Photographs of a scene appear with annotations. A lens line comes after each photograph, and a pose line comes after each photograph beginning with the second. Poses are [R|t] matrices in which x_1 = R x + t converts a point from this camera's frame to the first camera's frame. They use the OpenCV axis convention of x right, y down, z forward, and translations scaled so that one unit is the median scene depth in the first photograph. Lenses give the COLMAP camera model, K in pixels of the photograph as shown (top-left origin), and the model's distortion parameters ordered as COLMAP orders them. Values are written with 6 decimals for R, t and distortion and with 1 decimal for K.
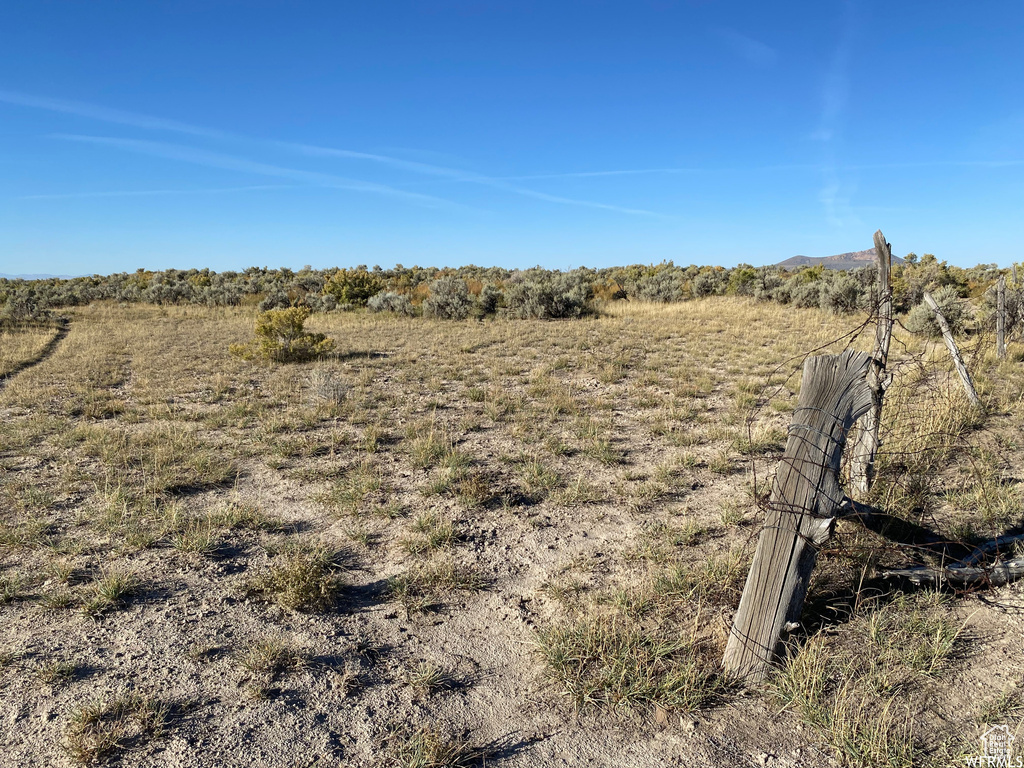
lens RADIAL K [[749.3, 0, 509.6], [0, 749.3, 392.3], [0, 0, 1]] dist [-0.003336, -0.023011]
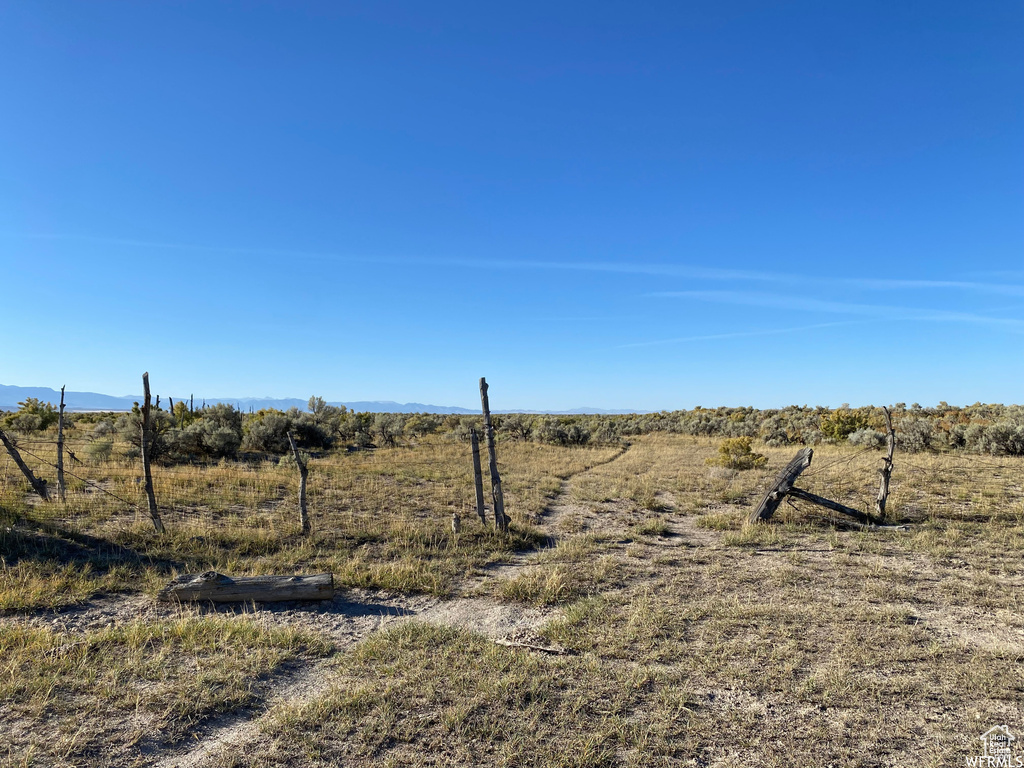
lens RADIAL K [[749.3, 0, 507.6], [0, 749.3, 384.9], [0, 0, 1]] dist [-0.003336, -0.023011]
pose [[0.756518, -0.019615, -0.653679, 0.299567], [-0.104374, 0.983116, -0.150295, 0.056642], [0.645590, 0.181928, 0.741698, -0.424509]]
